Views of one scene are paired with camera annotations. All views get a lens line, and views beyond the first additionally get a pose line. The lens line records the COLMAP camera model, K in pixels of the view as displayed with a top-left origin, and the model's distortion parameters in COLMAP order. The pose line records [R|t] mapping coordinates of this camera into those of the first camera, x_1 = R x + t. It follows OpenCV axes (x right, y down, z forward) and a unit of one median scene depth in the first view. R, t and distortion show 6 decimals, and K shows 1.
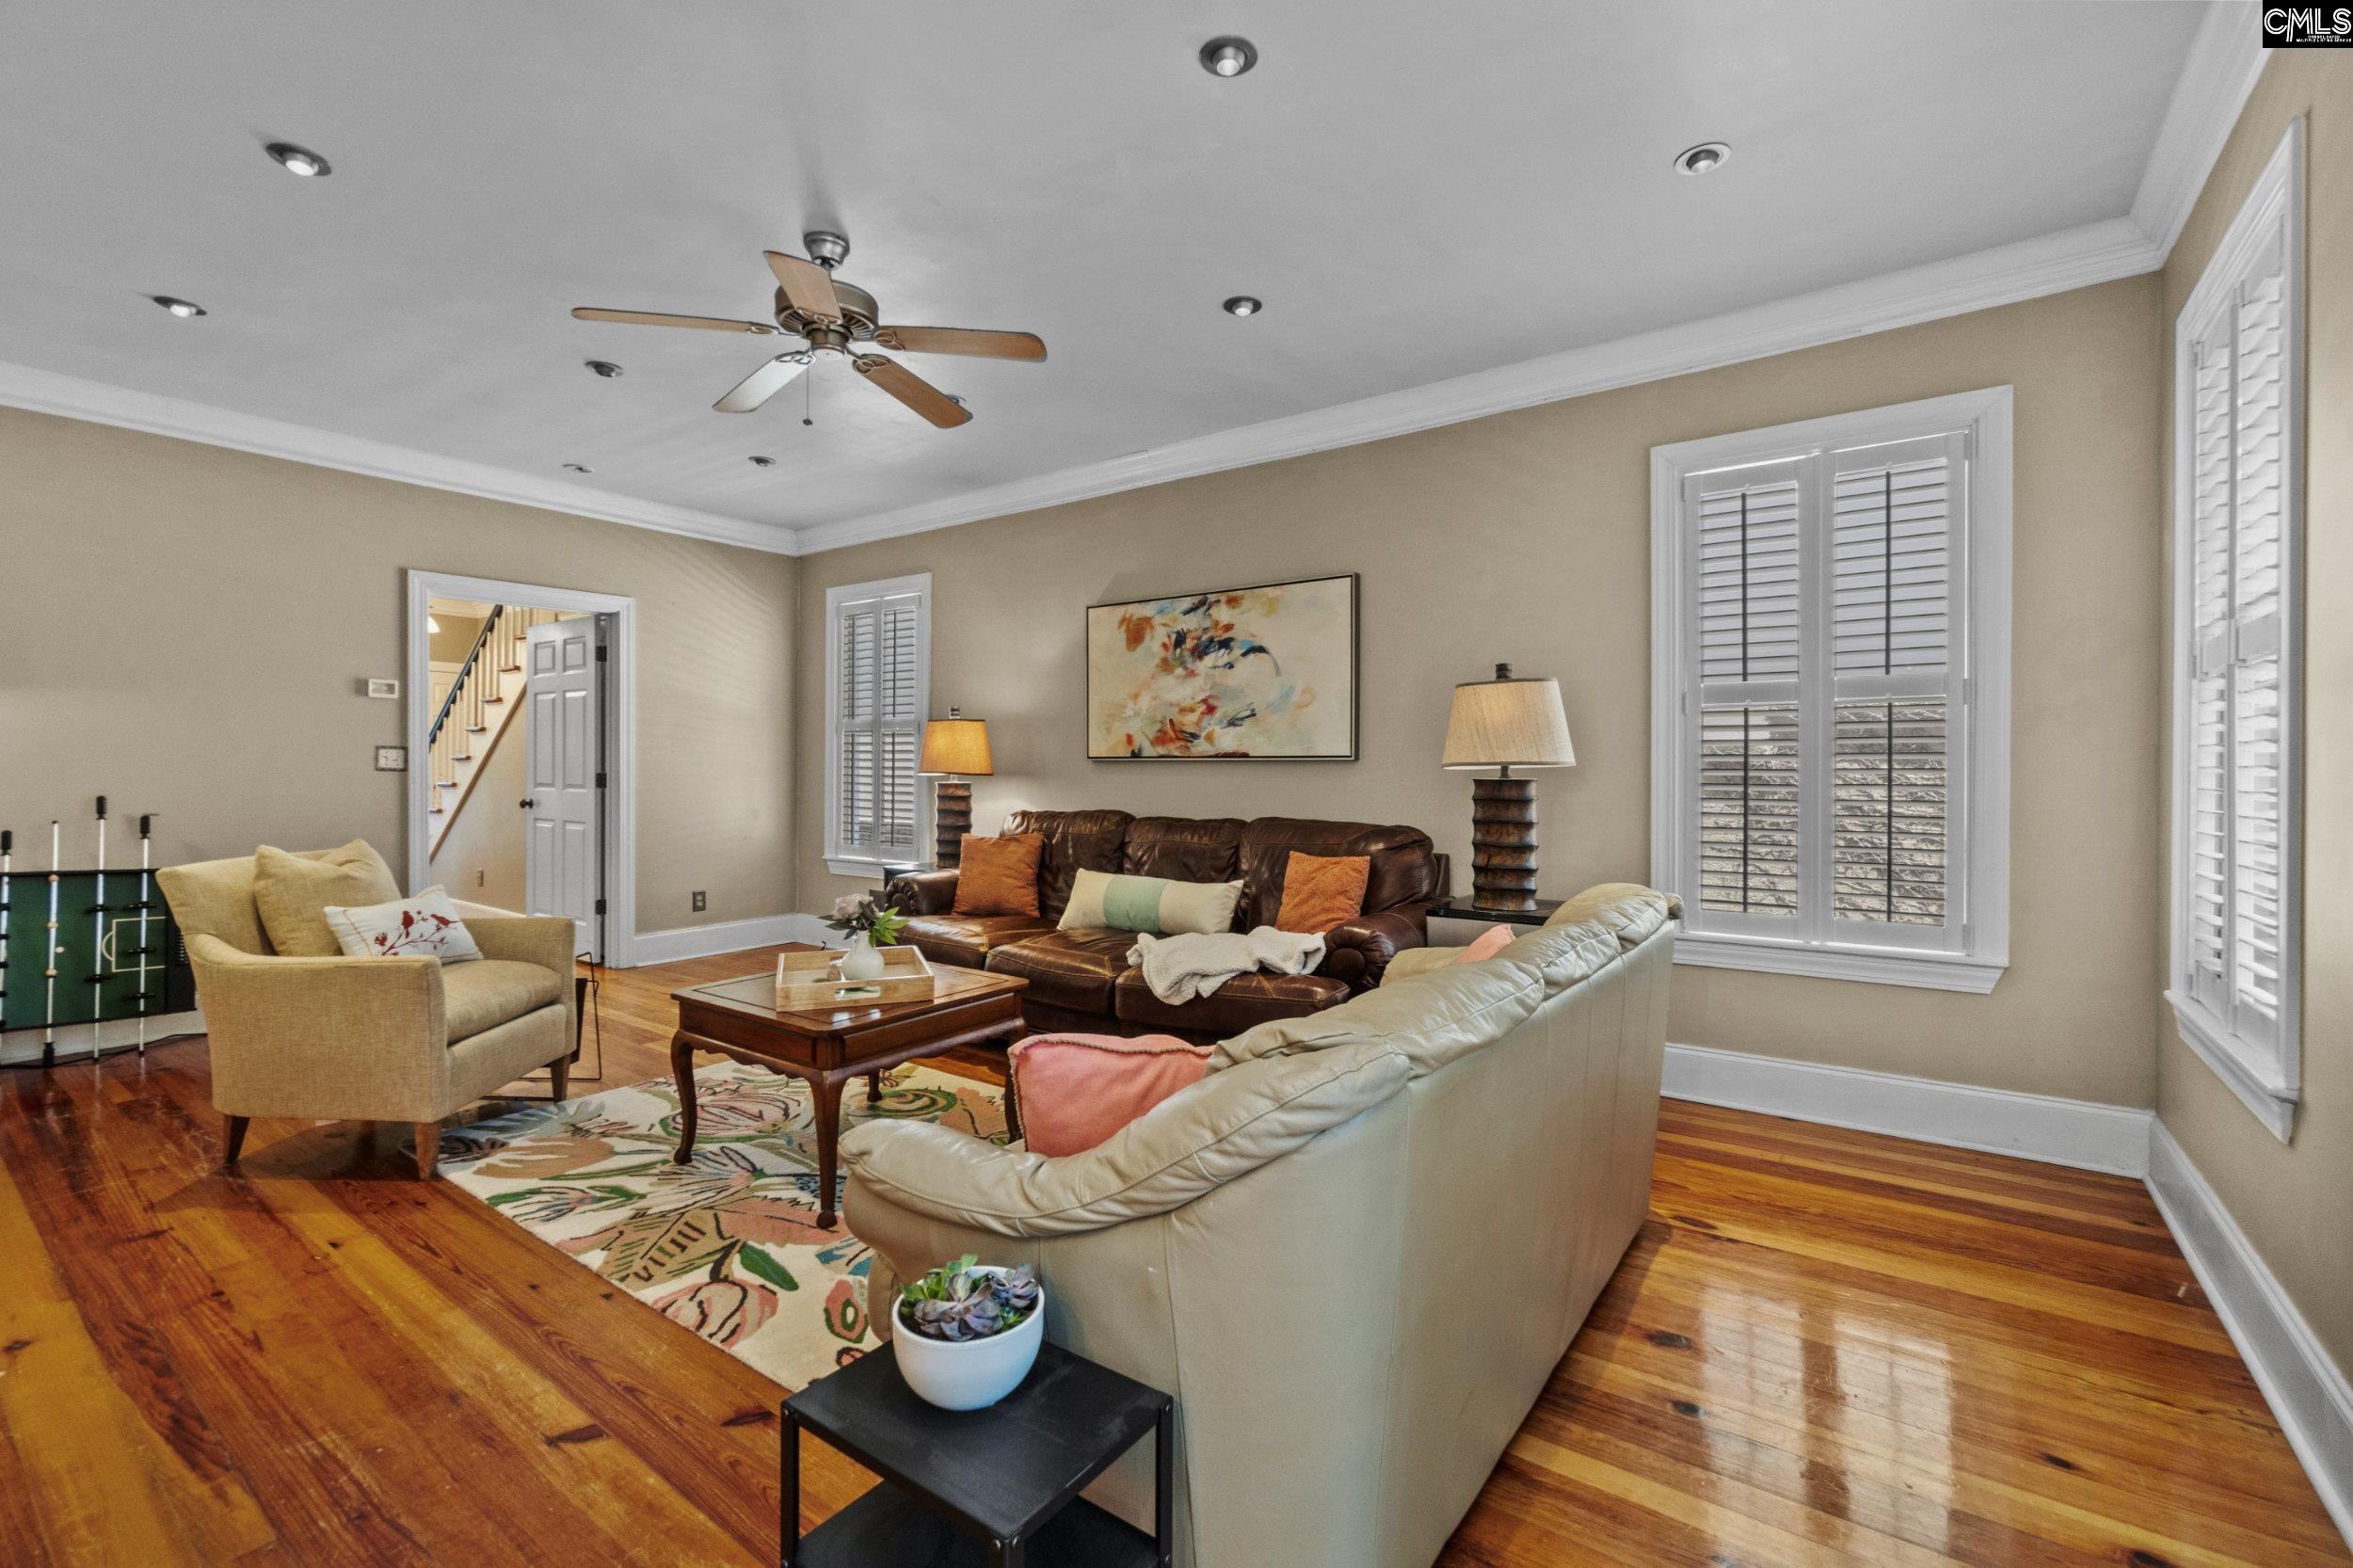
lens RADIAL K [[1013.9, 0, 1180.8], [0, 1013.9, 779.3], [0, 0, 1]] dist [-0.004771, 0.000749]
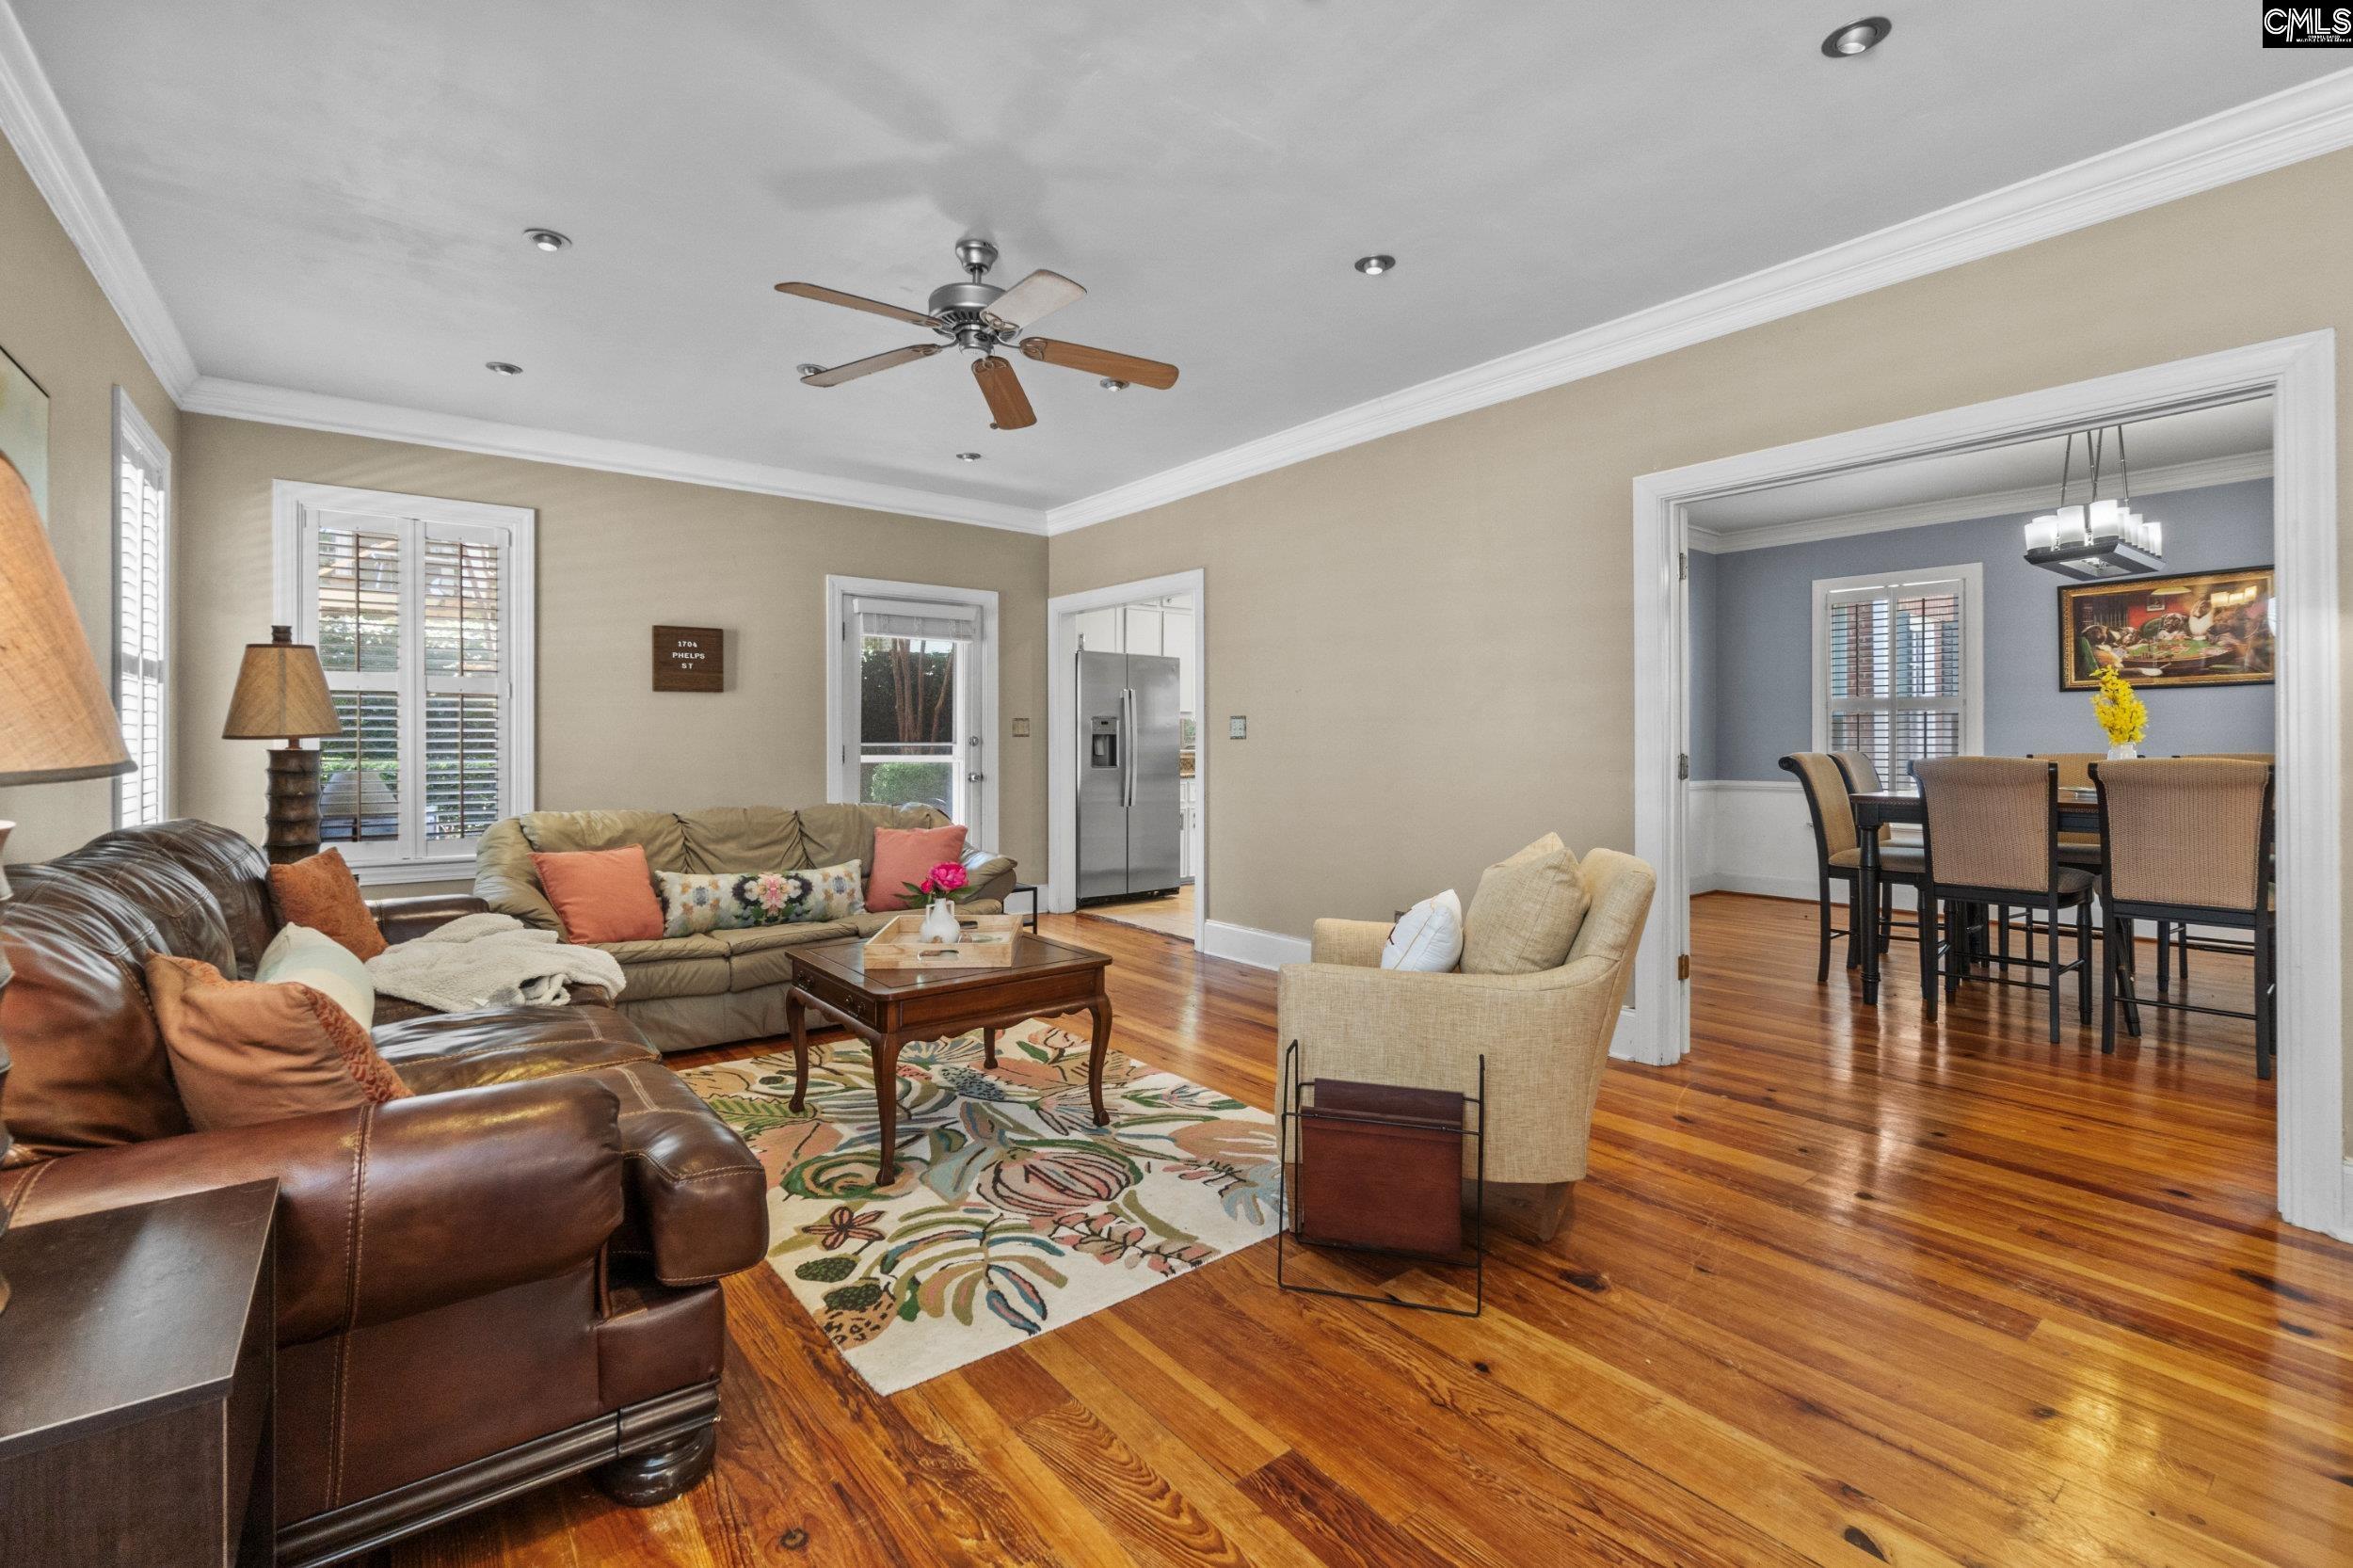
lens RADIAL K [[1013.9, 0, 1191.0], [0, 1013.9, 735.6], [0, 0, 1]] dist [-0.004771, 0.000749]
pose [[-0.965843, -0.002732, 0.259114, -0.566802], [-0.002328, 0.999996, 0.001868, -0.013507], [-0.259118, 0.001201, -0.965845, 1.320968]]
